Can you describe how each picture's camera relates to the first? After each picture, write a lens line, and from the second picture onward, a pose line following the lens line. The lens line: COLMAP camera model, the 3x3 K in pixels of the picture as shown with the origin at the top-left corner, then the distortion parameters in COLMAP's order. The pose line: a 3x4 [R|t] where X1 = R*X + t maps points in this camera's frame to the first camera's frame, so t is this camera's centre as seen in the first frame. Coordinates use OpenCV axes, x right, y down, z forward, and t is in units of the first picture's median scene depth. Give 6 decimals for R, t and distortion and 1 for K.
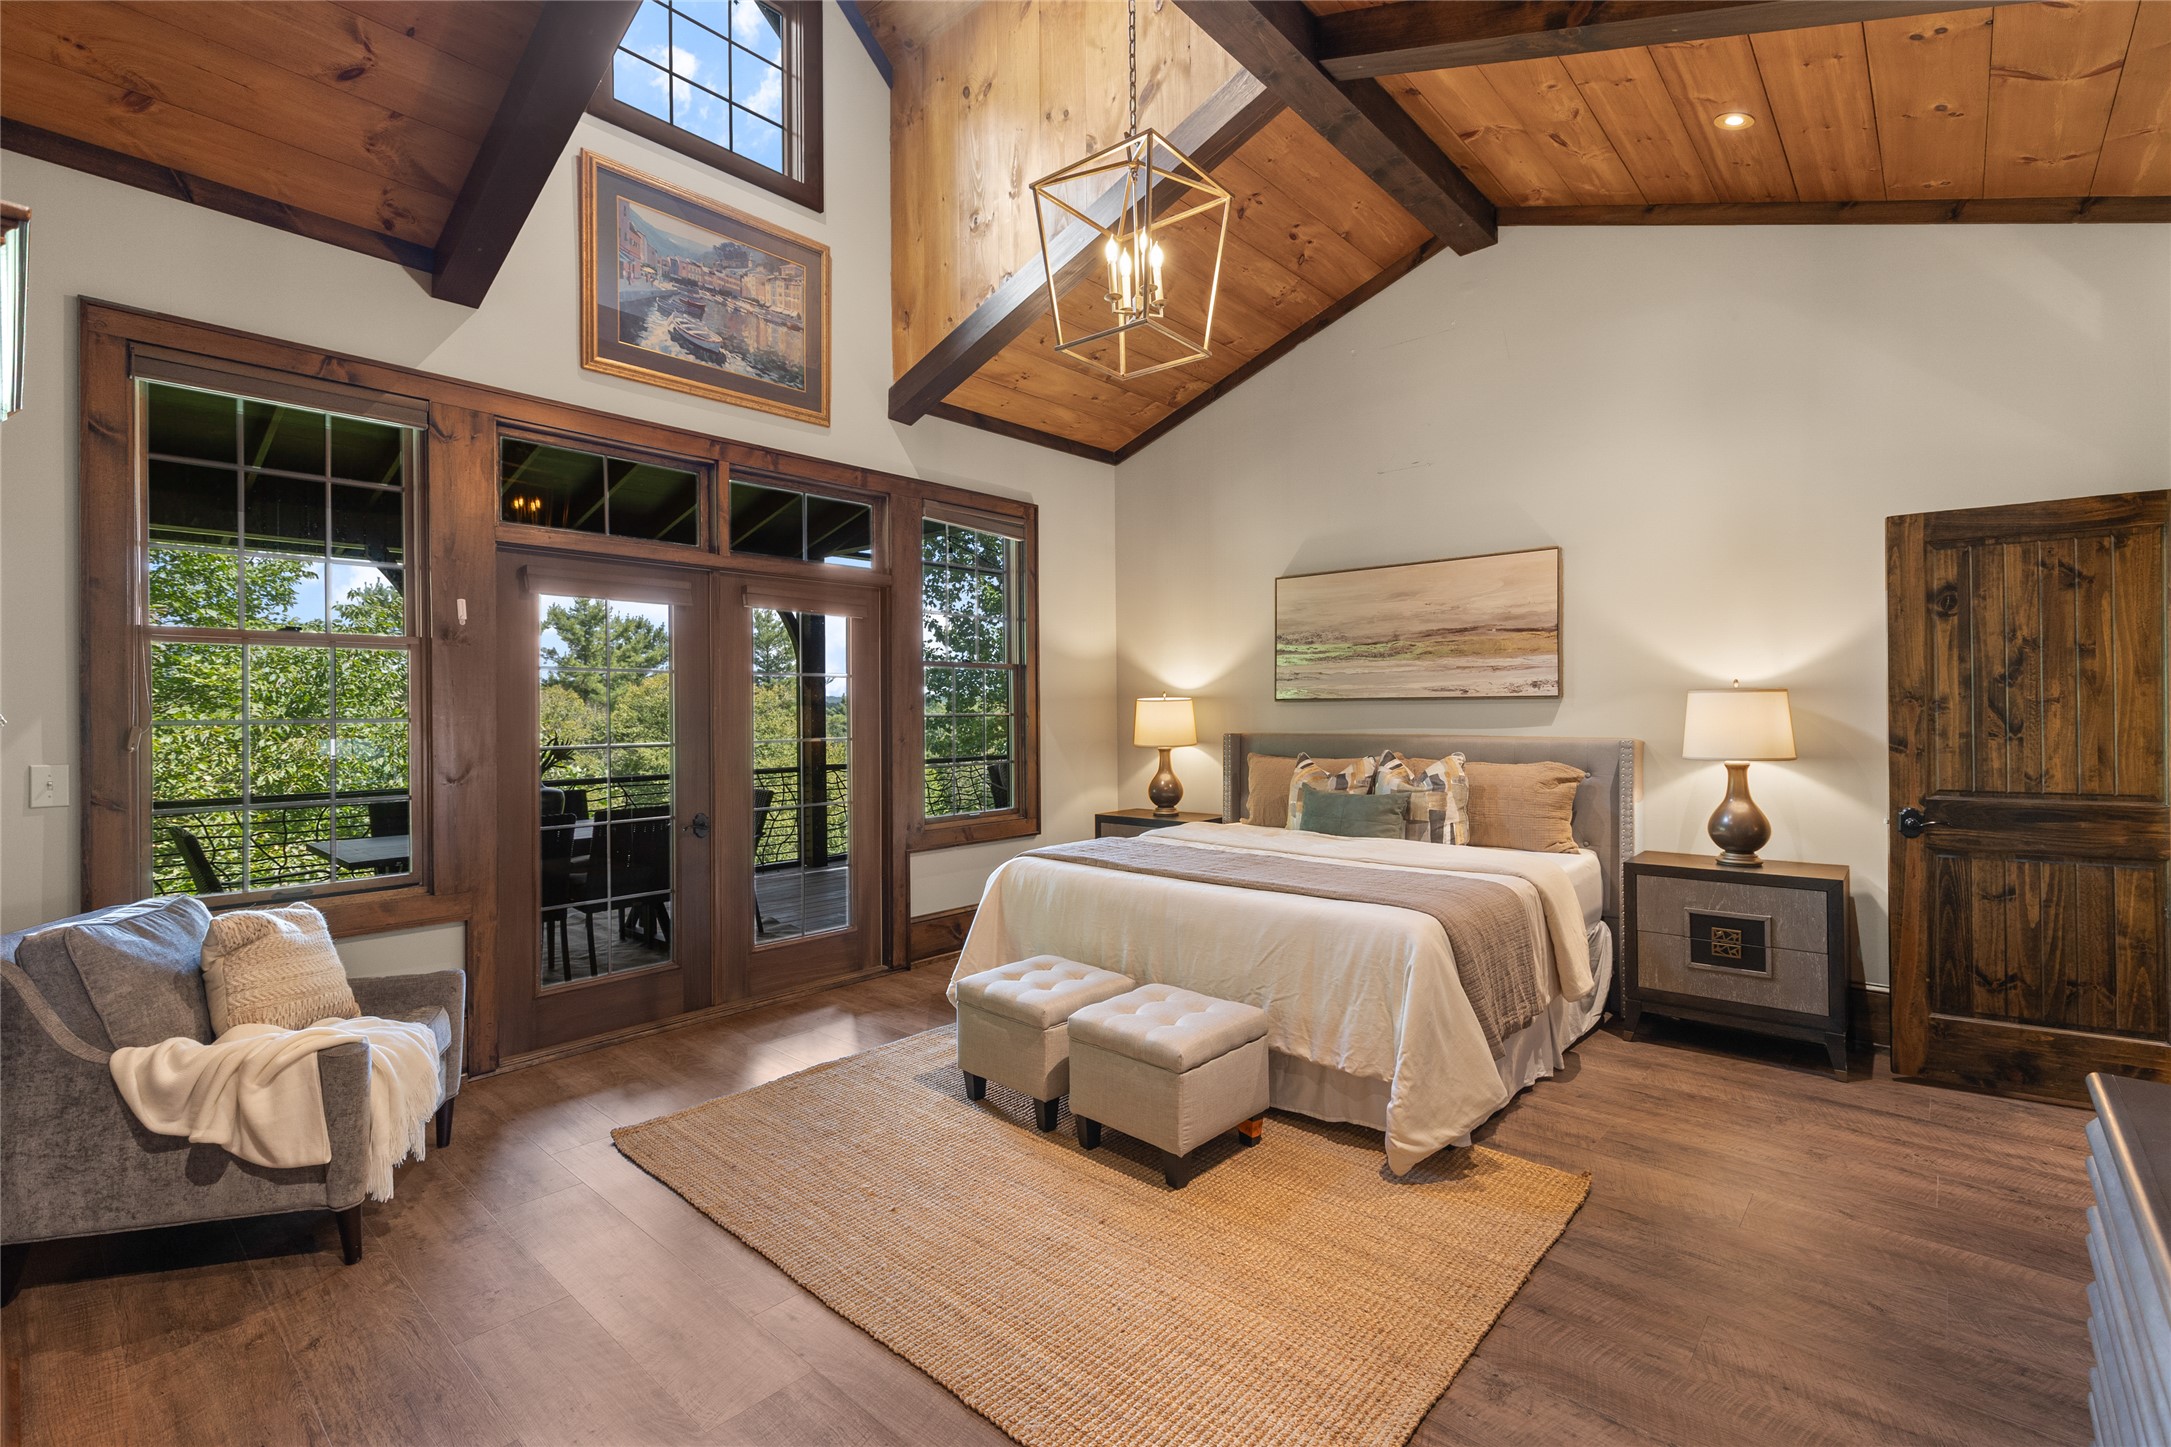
lens RADIAL K [[971.0, 0, 1090.4], [0, 971.0, 709.2], [0, 0, 1]] dist [0.001416, -0.000072]
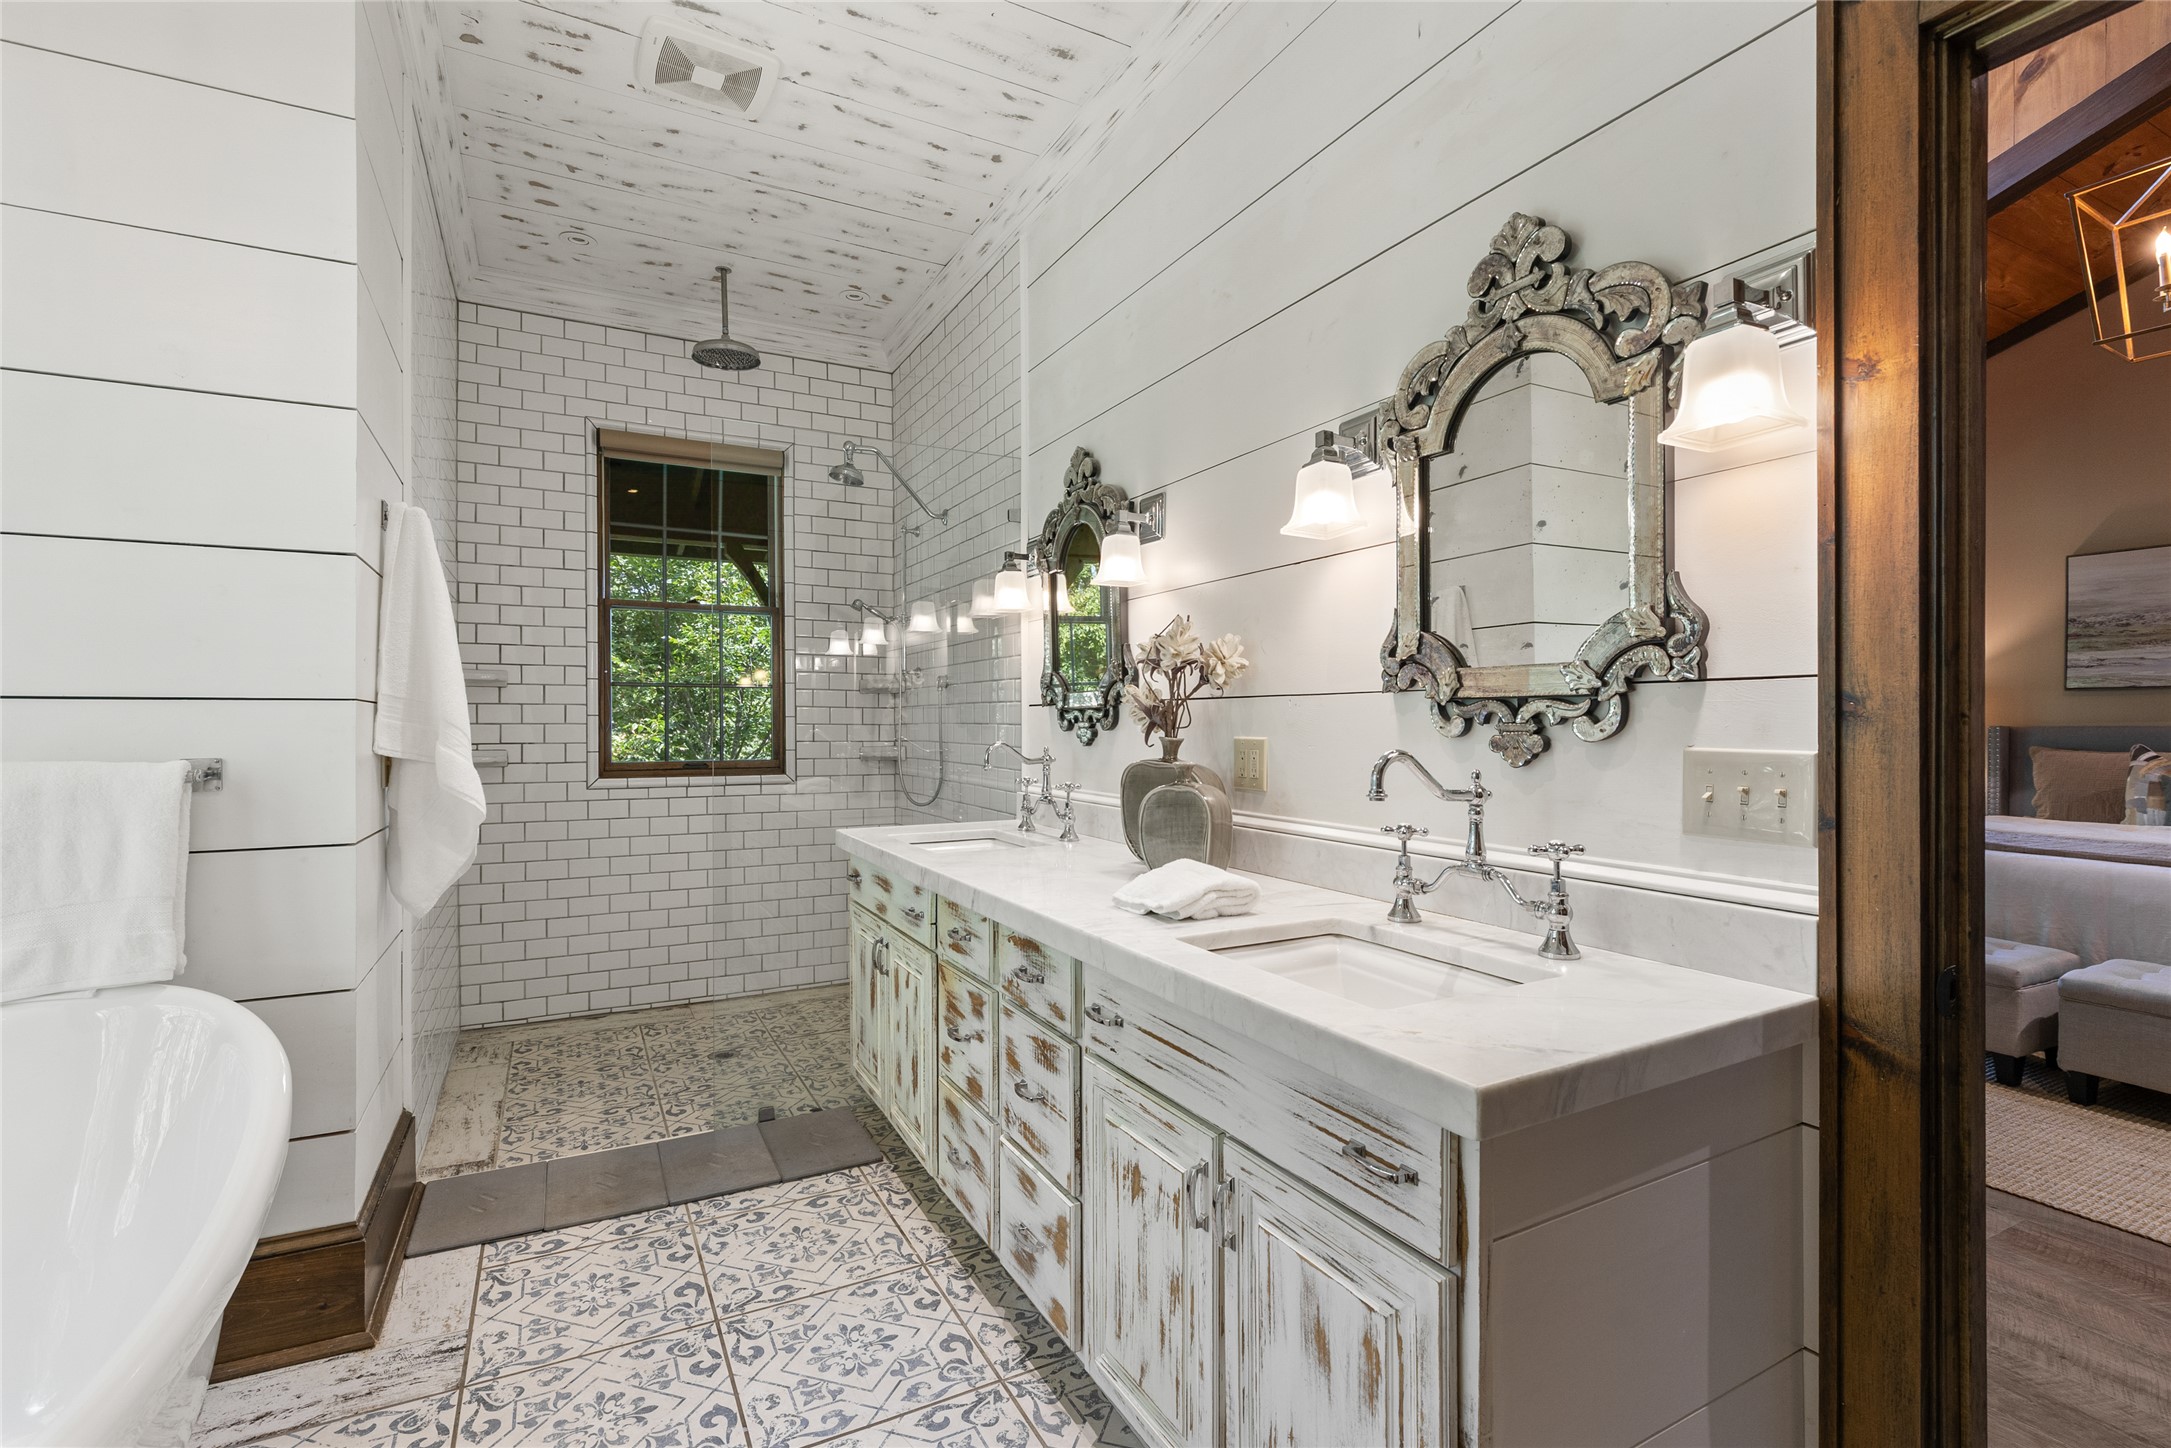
lens RADIAL K [[971.0, 0, 1087.4], [0, 971.0, 721.8], [0, 0, 1]] dist [0.001416, -0.000072]
pose [[0.930014, 0.010031, -0.367388, -0.398863], [-0.006328, 0.999916, 0.011283, 0.021114], [0.367471, -0.008169, 0.929999, -0.240254]]
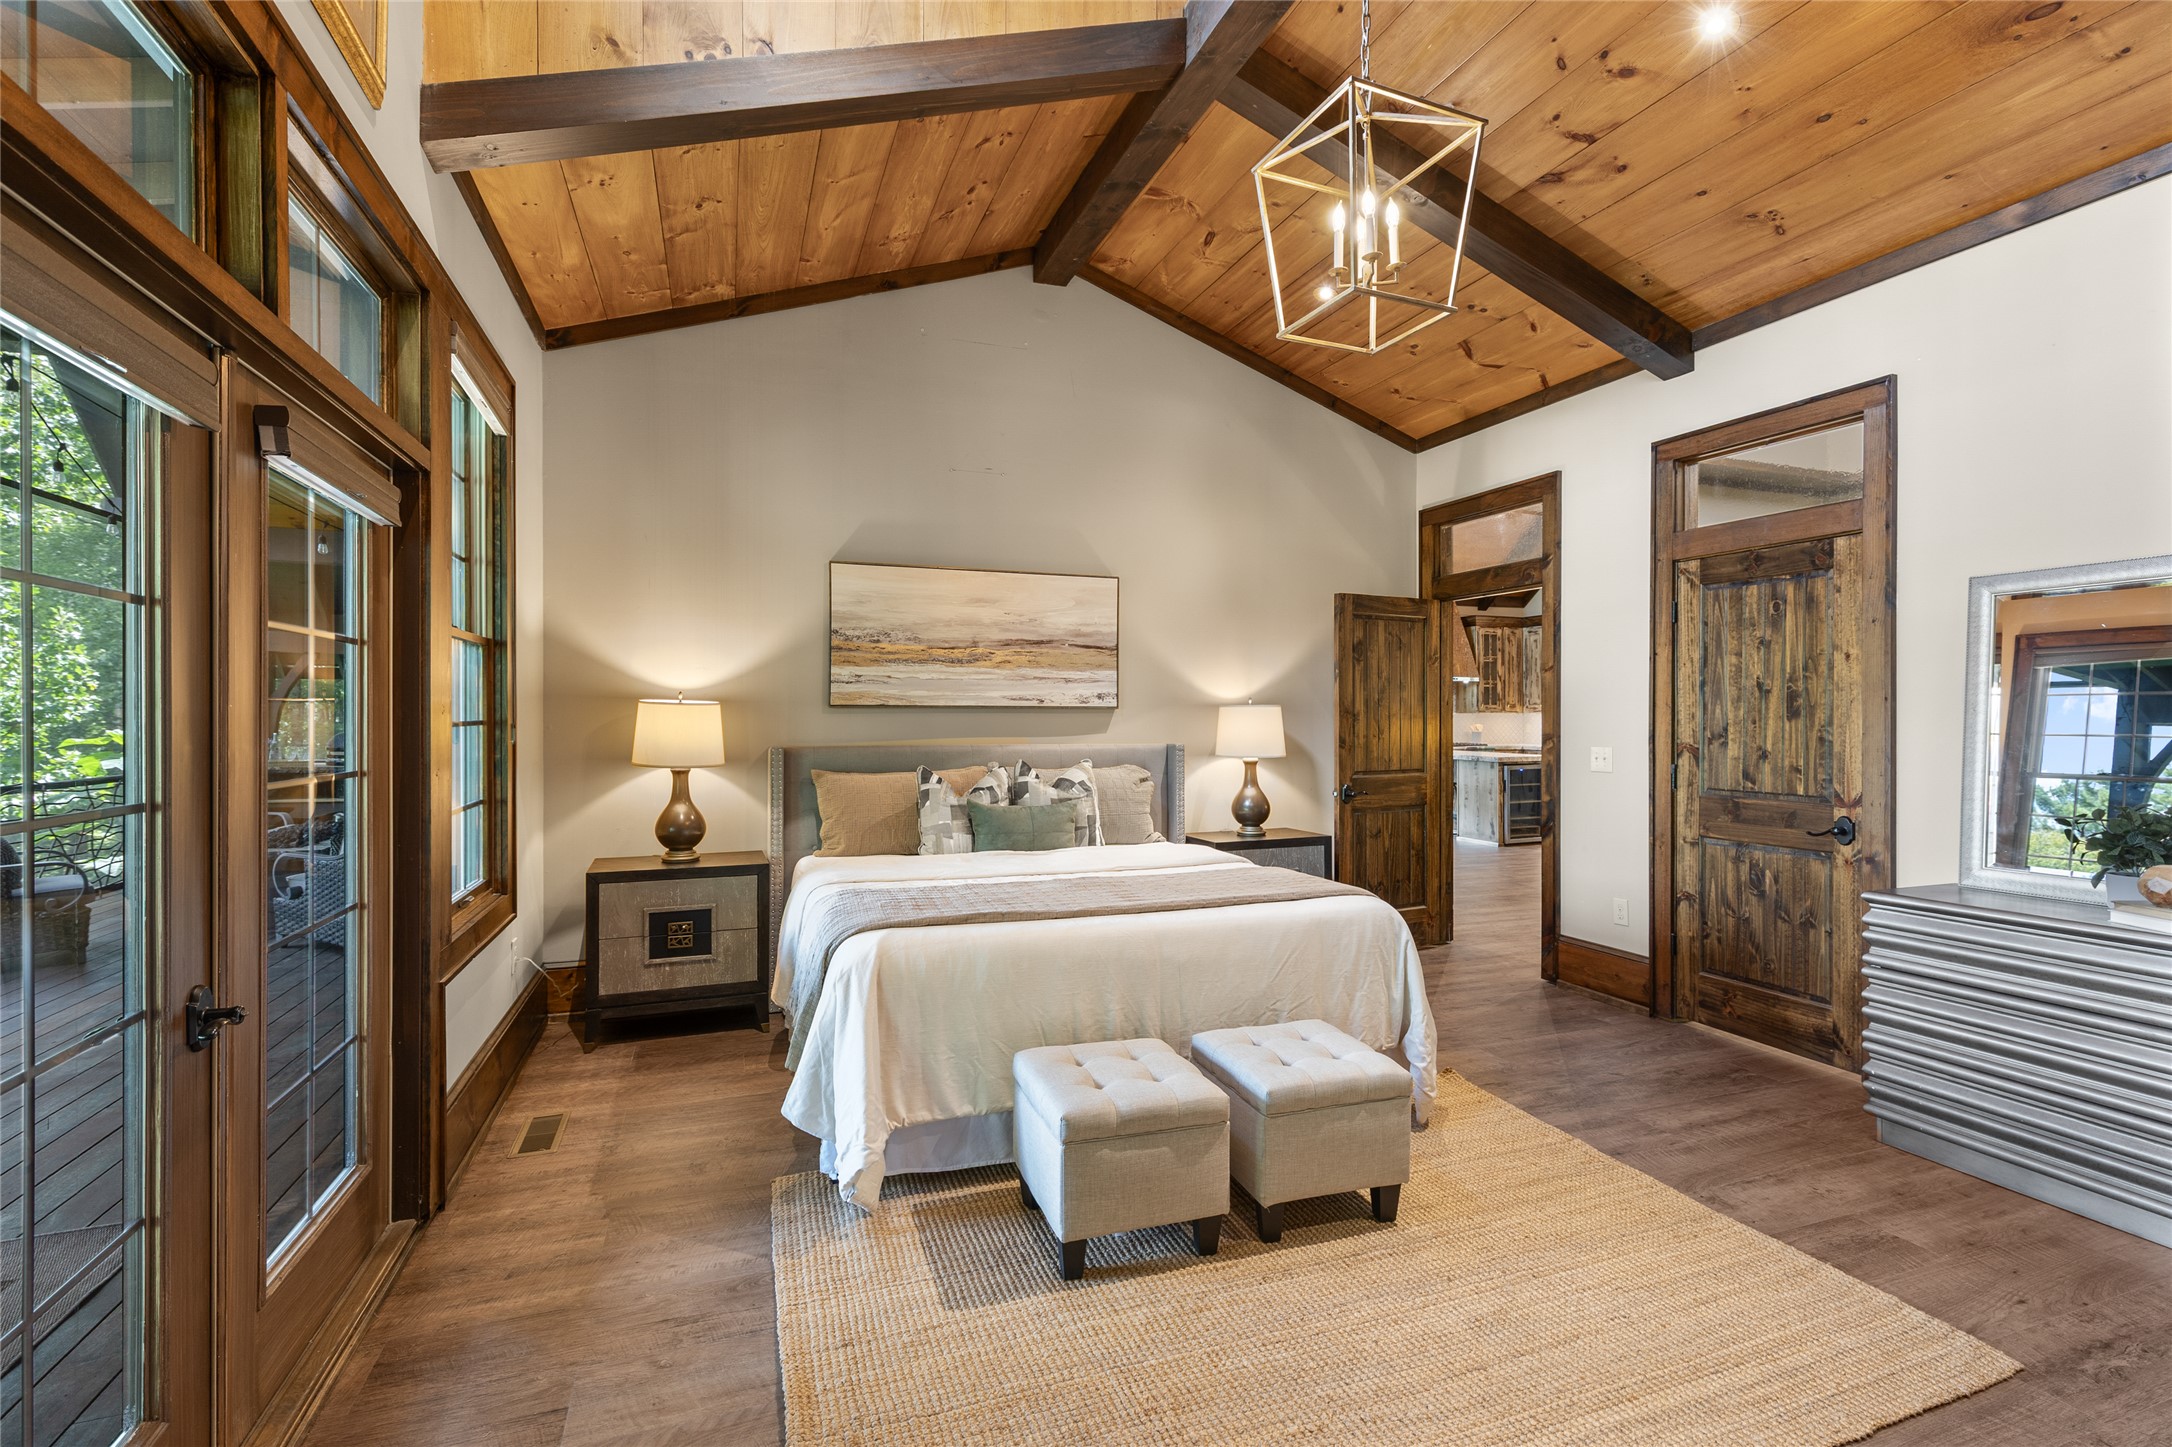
lens RADIAL K [[971.5, 0, 1084.0], [0, 971.5, 714.1], [0, 0, 1]] dist [0.001416, -0.000072]
pose [[0.466862, 0.010315, 0.884270, -0.538897], [-0.005223, 0.999947, -0.008906, 0.004812], [-0.884315, -0.000461, 0.466891, 0.494029]]
